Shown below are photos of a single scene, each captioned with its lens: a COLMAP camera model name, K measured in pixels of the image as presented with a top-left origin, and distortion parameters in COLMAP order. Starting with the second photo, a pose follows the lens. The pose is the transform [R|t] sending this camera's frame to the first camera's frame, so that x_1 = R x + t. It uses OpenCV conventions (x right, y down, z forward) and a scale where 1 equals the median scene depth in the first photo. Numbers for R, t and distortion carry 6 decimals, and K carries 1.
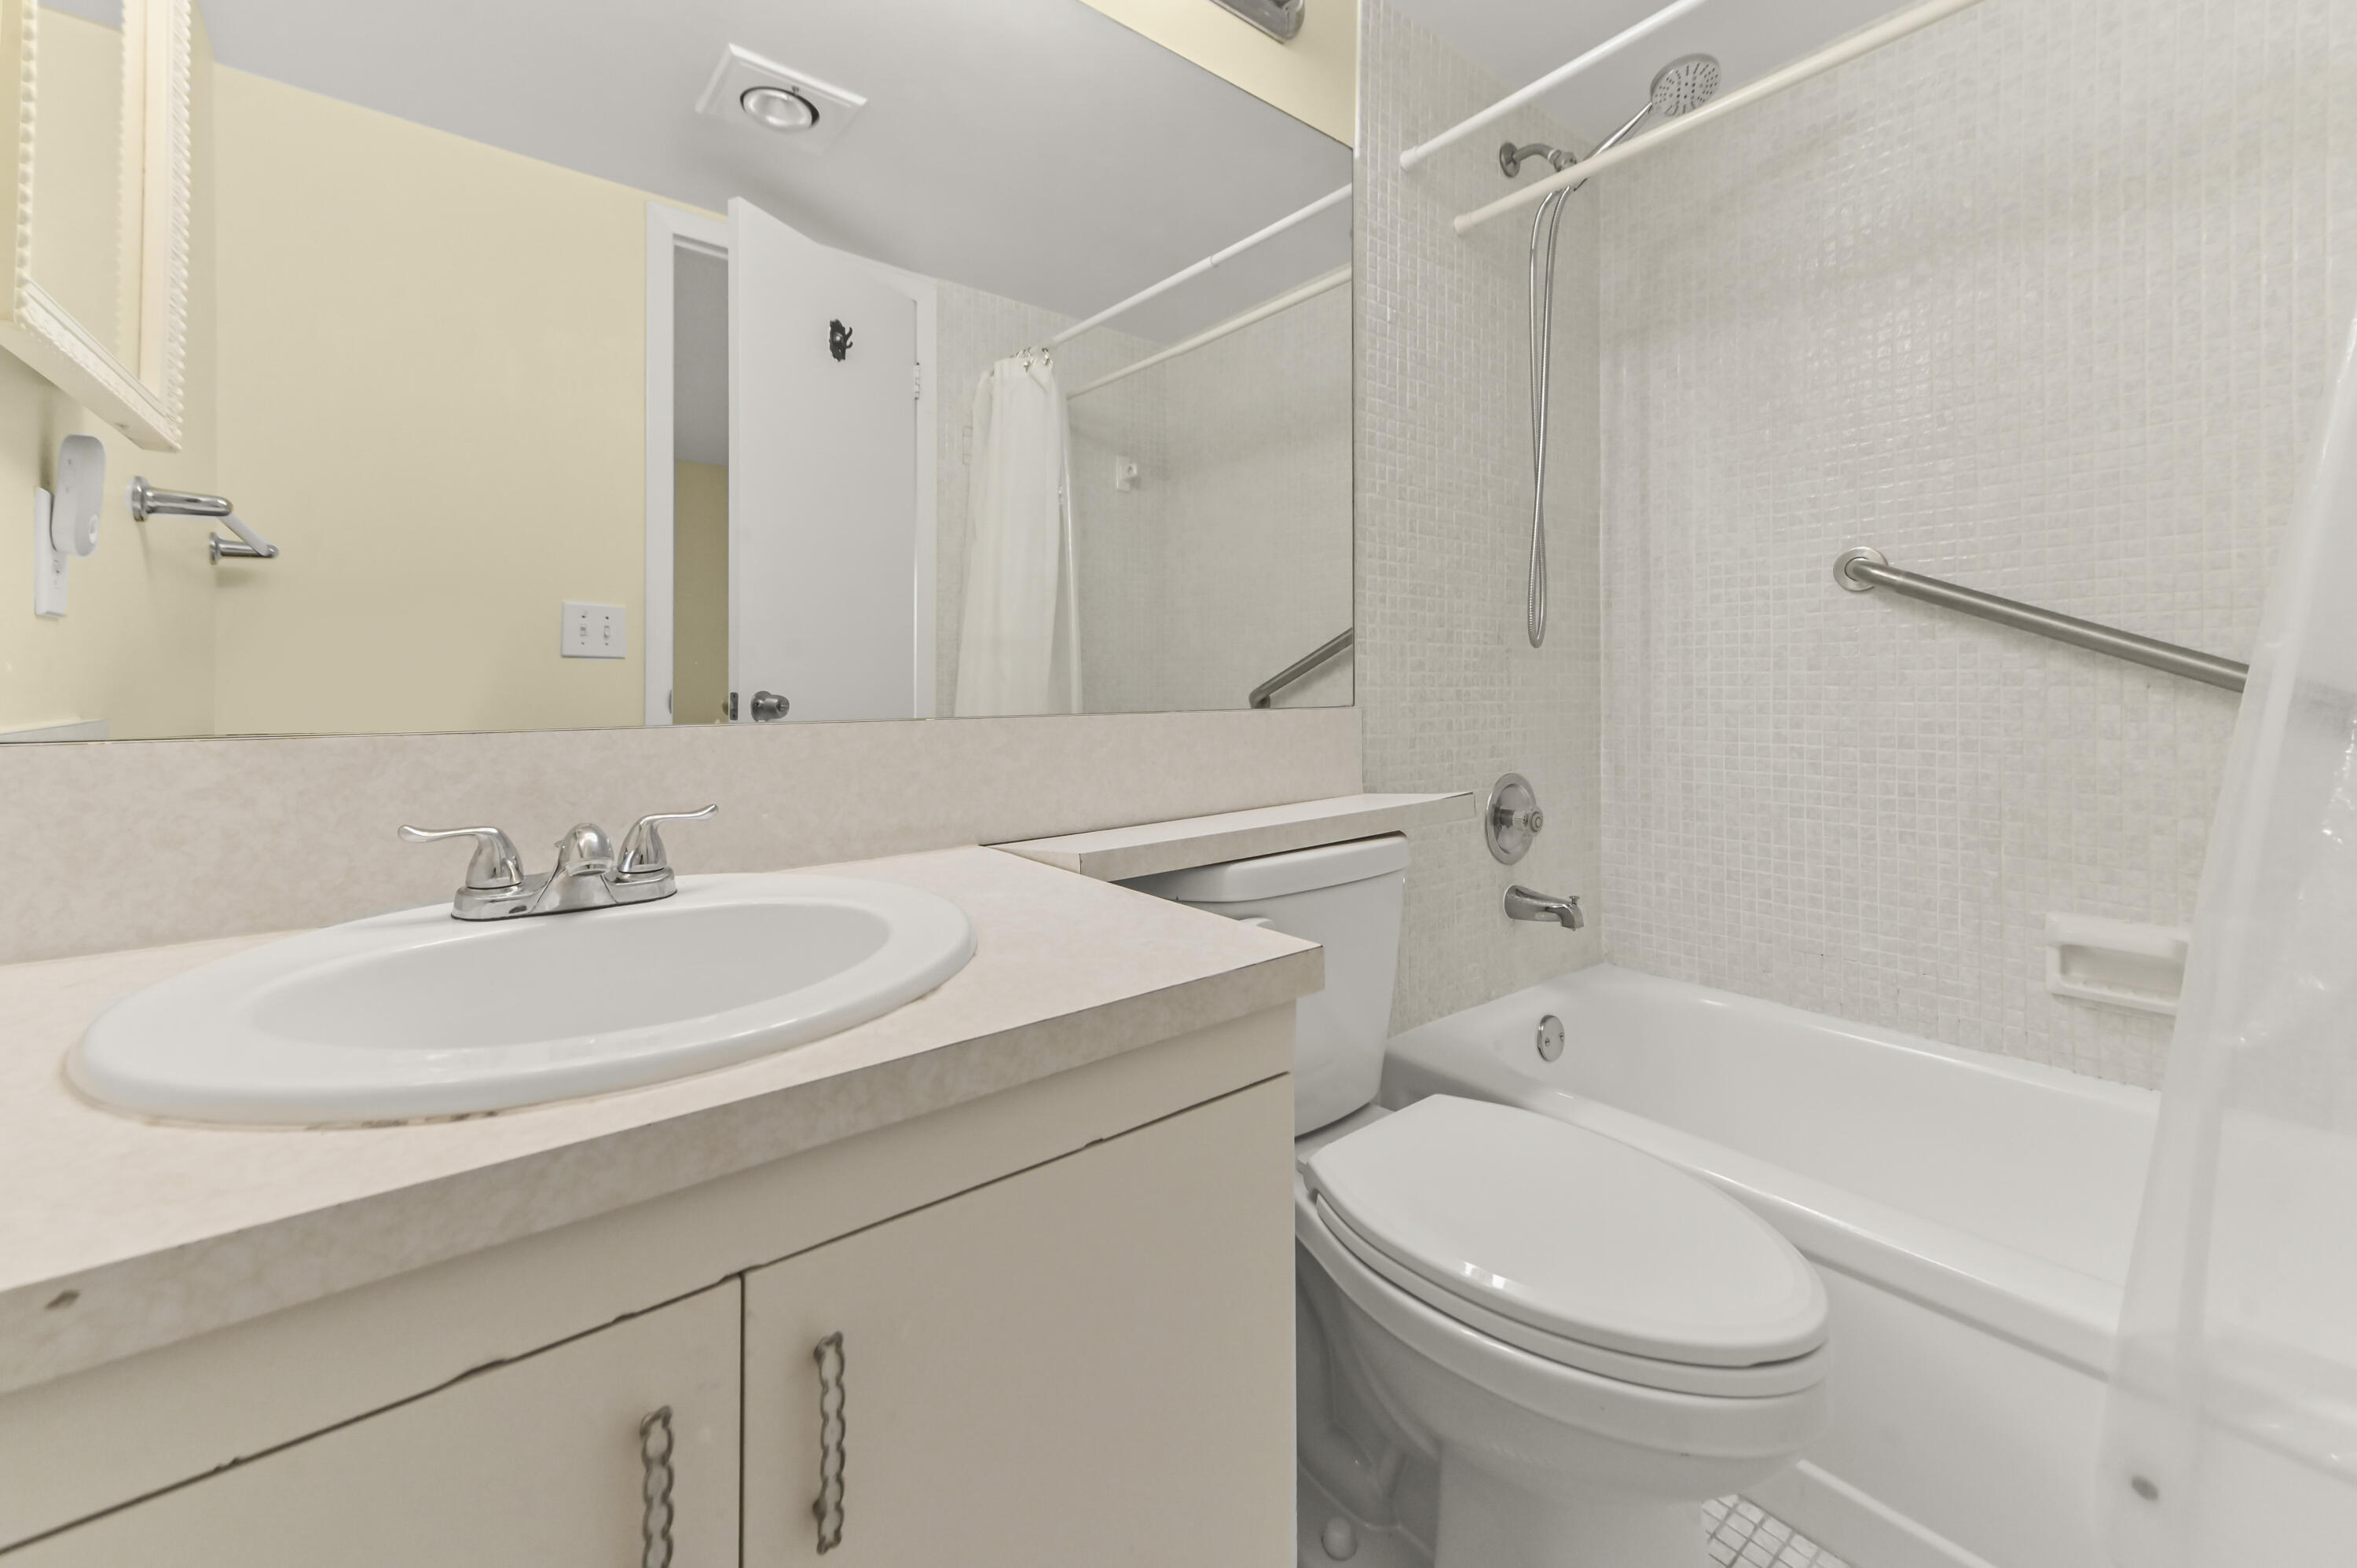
lens RADIAL K [[943.4, 0, 1183.1], [0, 943.4, 711.6], [0, 0, 1]] dist [0.015162, -0.000425]
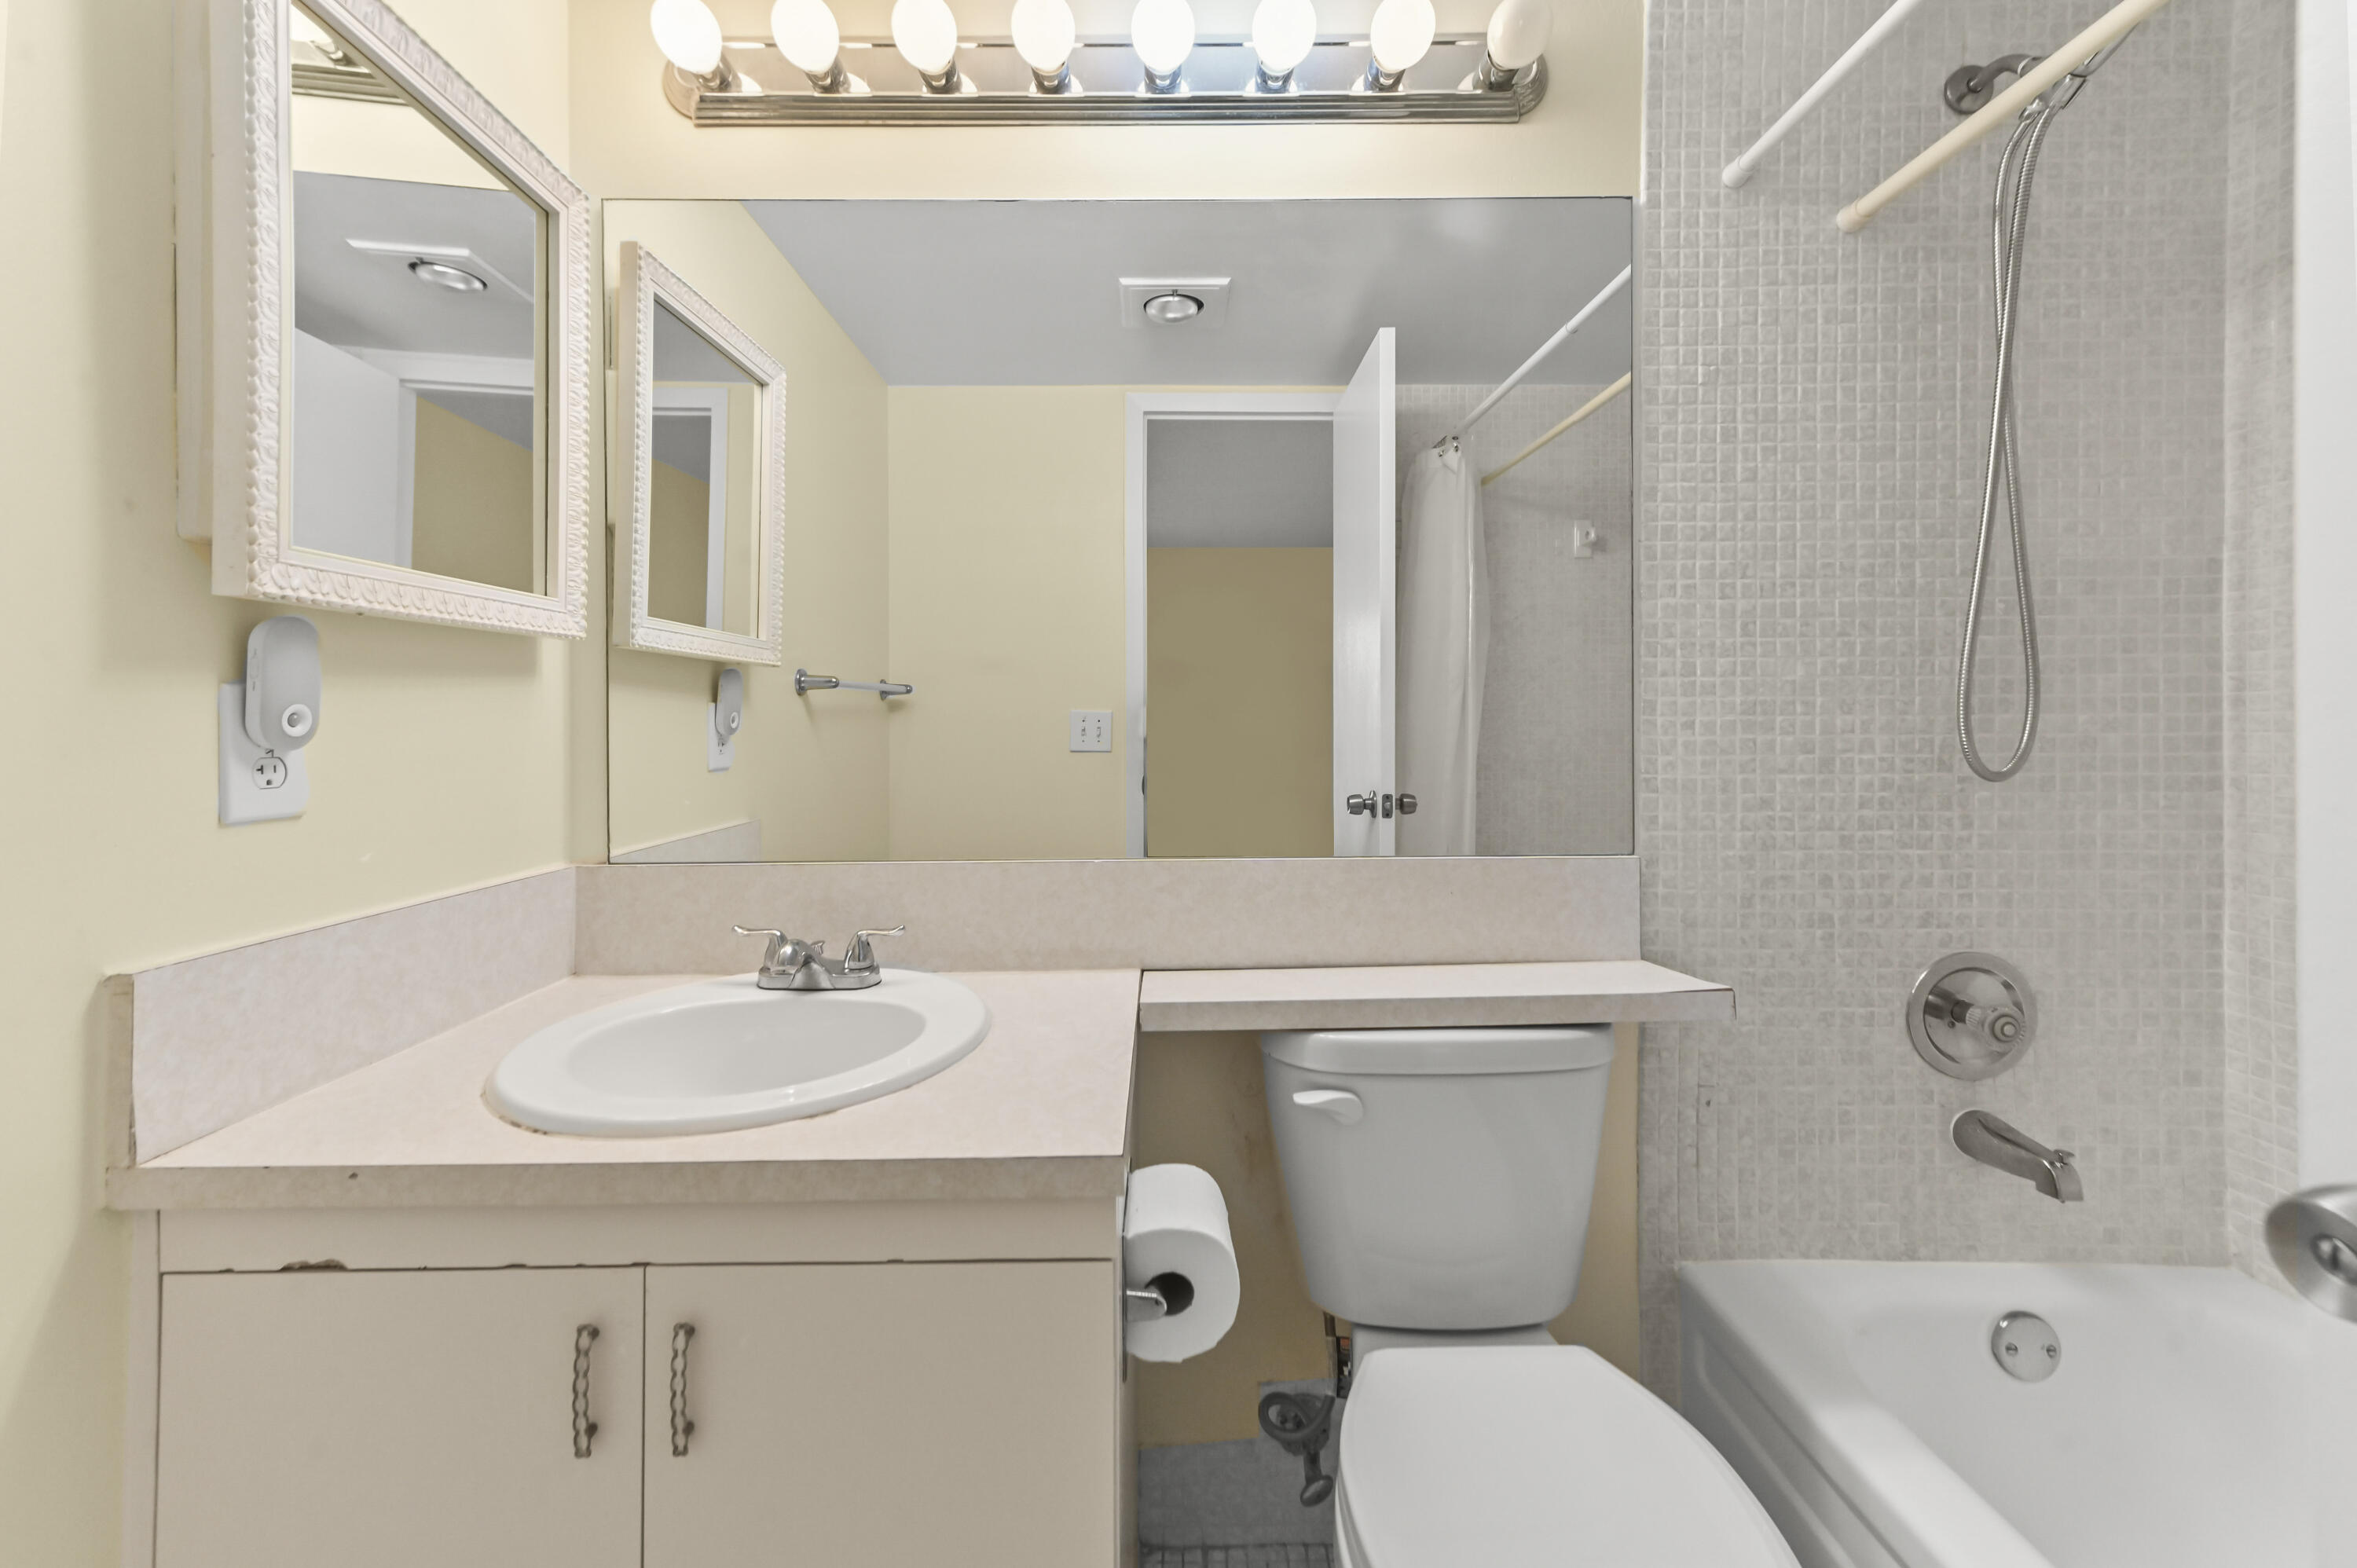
lens RADIAL K [[945.8, 0, 1195.4], [0, 945.8, 749.9], [0, 0, 1]] dist [0.013605, -0.000082]
pose [[0.779596, 0.020683, -0.625942, 0.370685], [-0.013173, 0.999775, 0.016629, -0.099112], [0.626145, -0.004718, 0.779693, 0.085720]]
